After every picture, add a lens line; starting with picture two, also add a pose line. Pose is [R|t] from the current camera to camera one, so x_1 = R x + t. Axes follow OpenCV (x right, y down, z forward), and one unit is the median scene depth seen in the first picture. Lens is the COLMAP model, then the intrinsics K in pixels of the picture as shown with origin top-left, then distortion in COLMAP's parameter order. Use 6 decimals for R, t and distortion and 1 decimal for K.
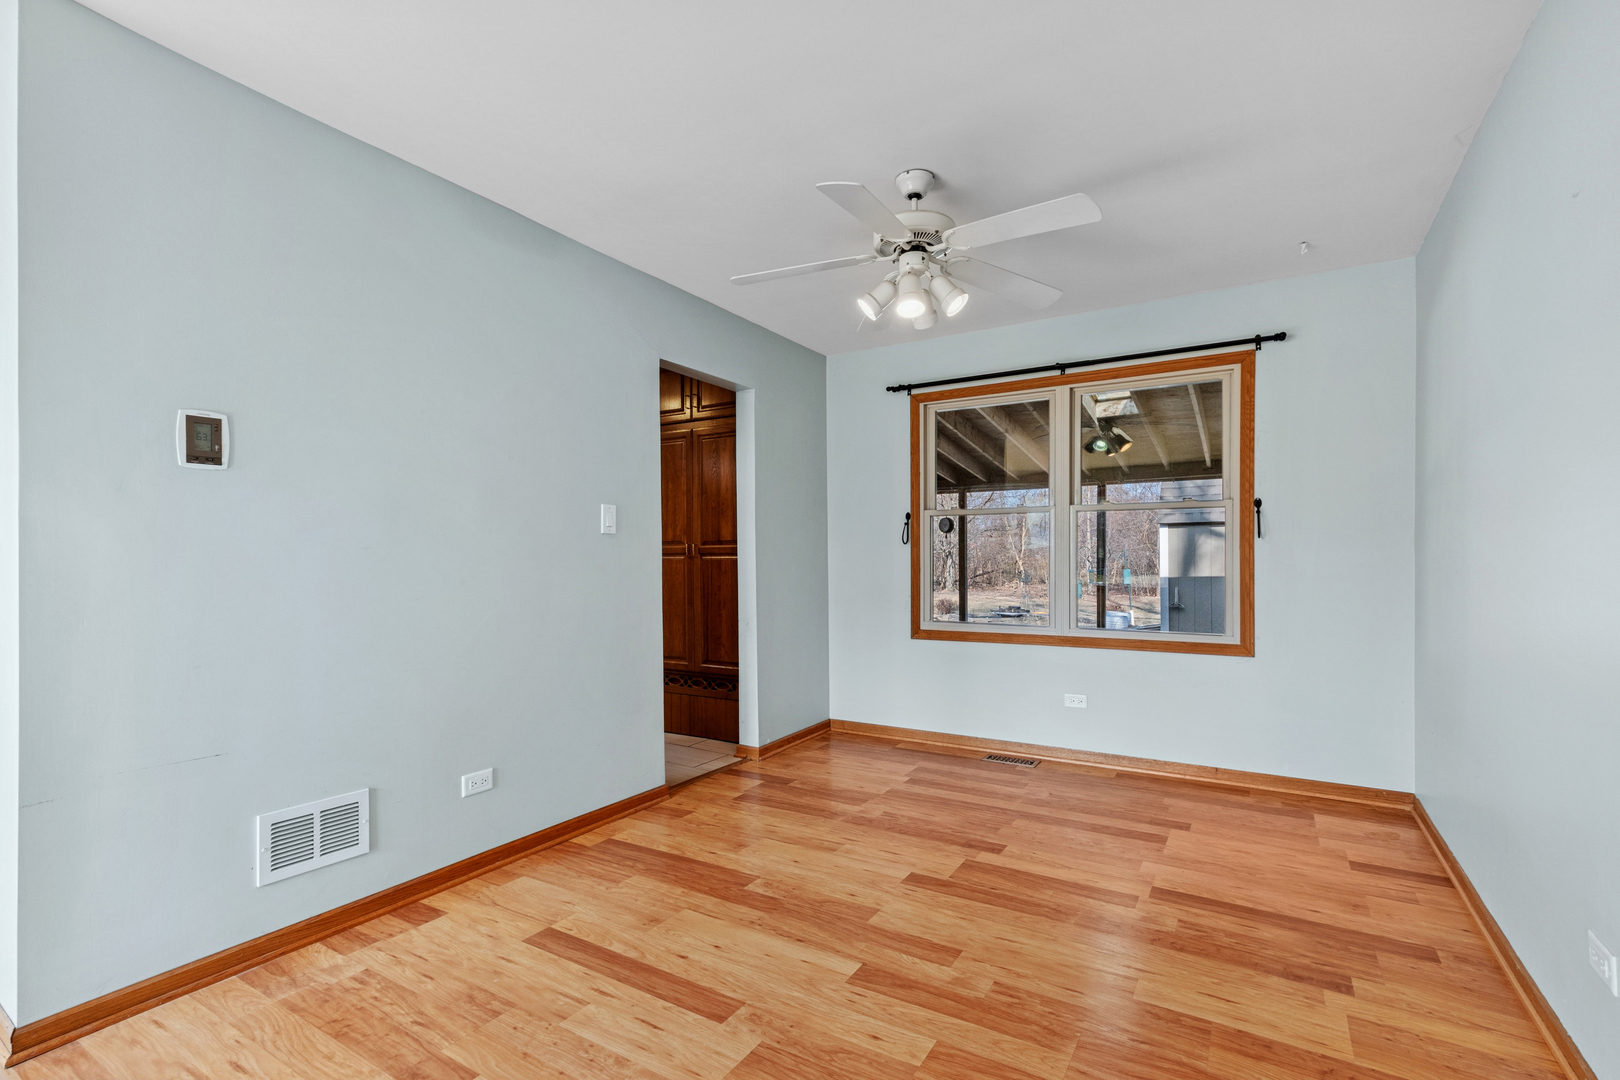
lens RADIAL K [[731.8, 0, 811.9], [0, 731.8, 554.9], [0, 0, 1]] dist [0.005086, -0.001417]
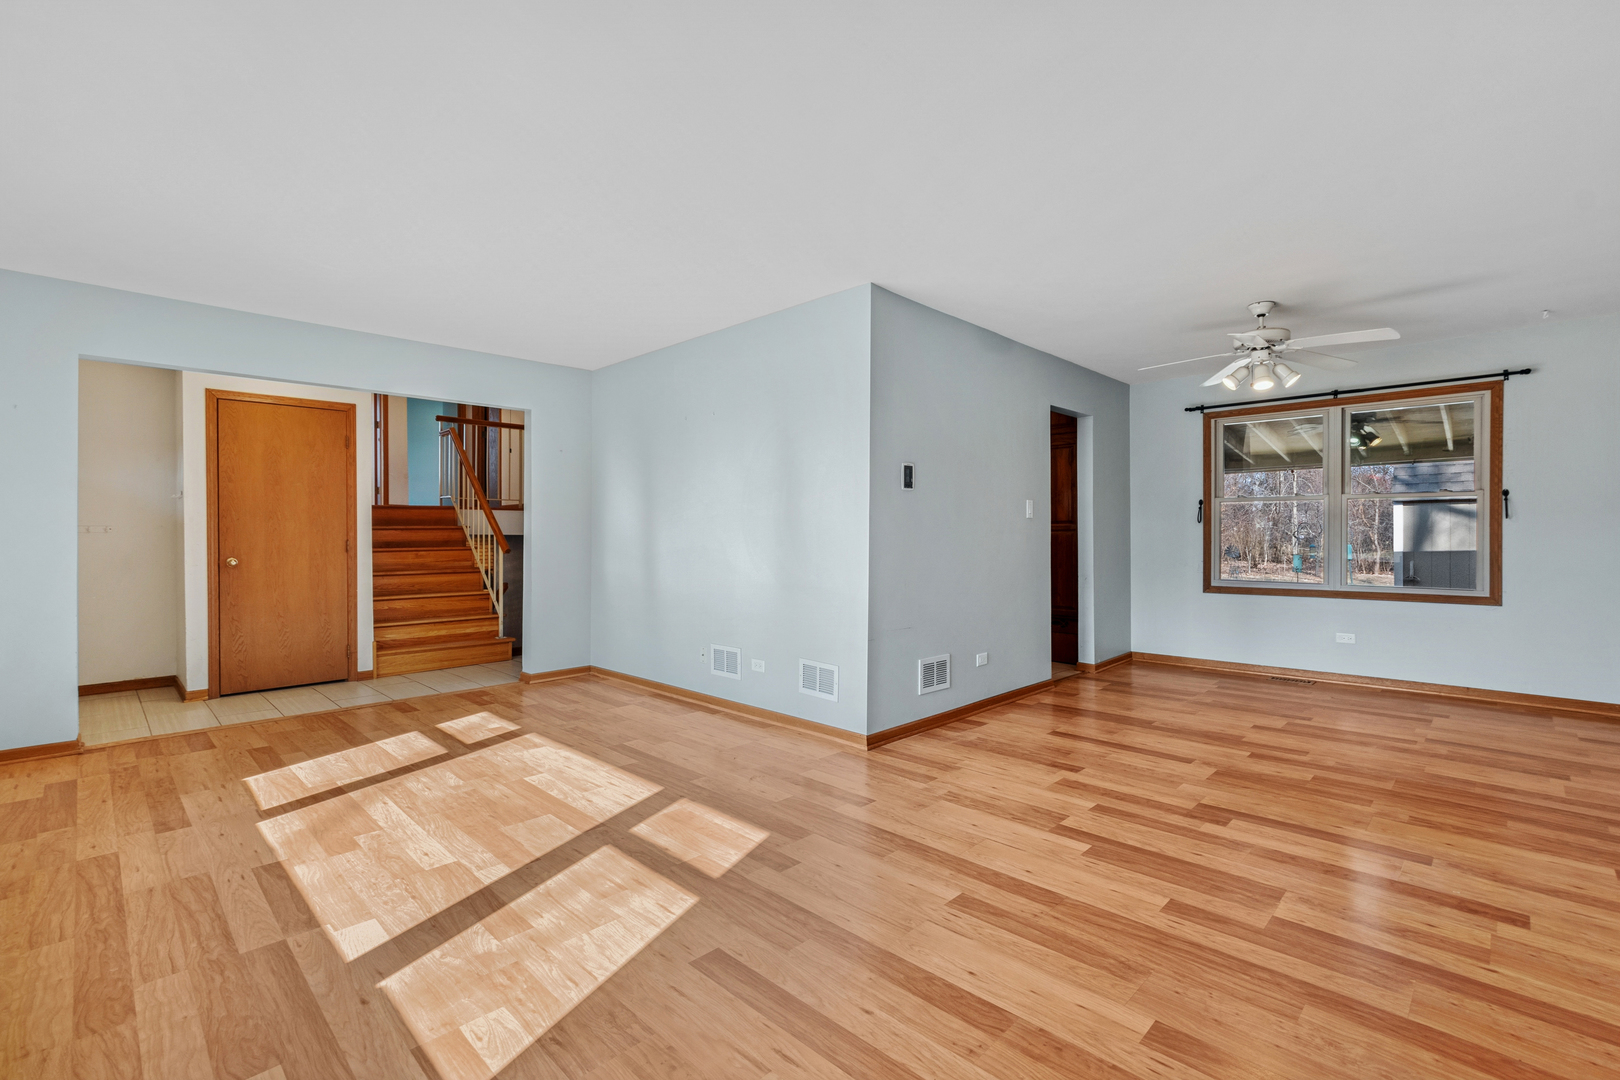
lens RADIAL K [[731.8, 0, 799.8], [0, 731.8, 533.8], [0, 0, 1]] dist [0.005086, -0.001417]
pose [[0.976441, 0.001320, -0.215781, -0.336946], [-0.000114, 0.999984, 0.005605, -0.002428], [0.215785, -0.005449, 0.976426, -0.549694]]
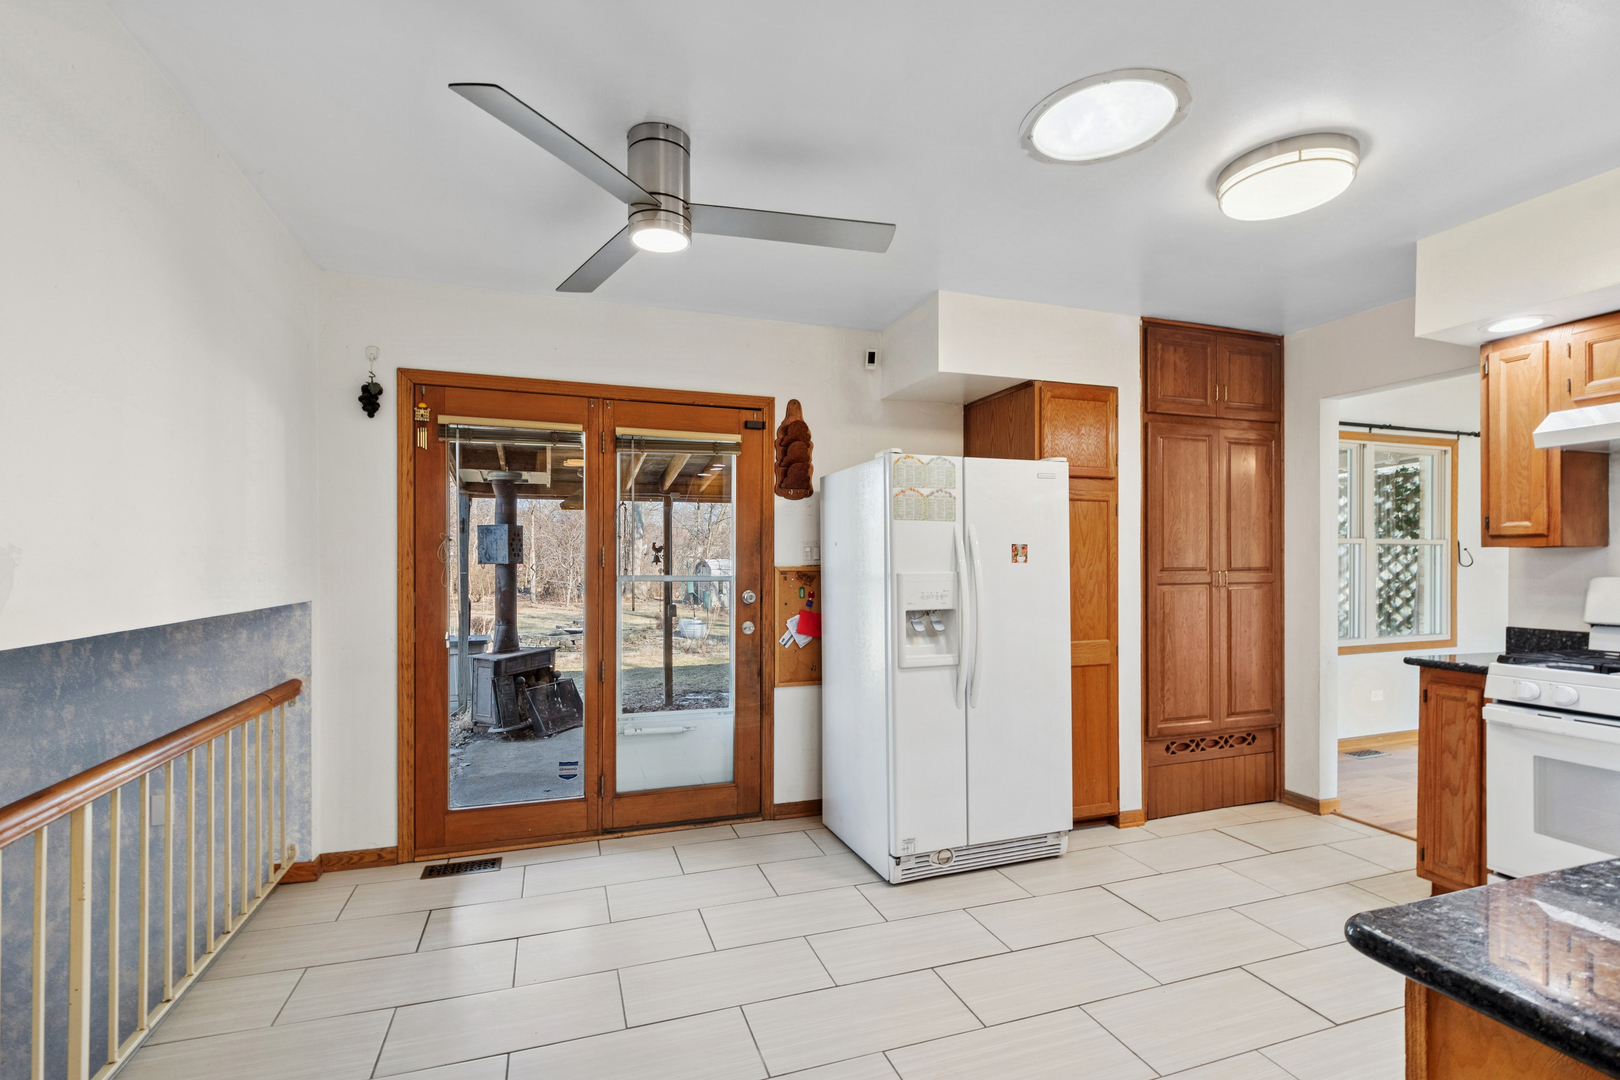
lens RADIAL K [[731.8, 0, 807.7], [0, 731.8, 549.5], [0, 0, 1]] dist [0.005086, -0.001417]
pose [[0.635662, 0.009669, 0.771907, -1.223827], [-0.004236, 0.999950, -0.009038, -0.034403], [-0.771956, 0.002475, 0.635671, 0.956404]]
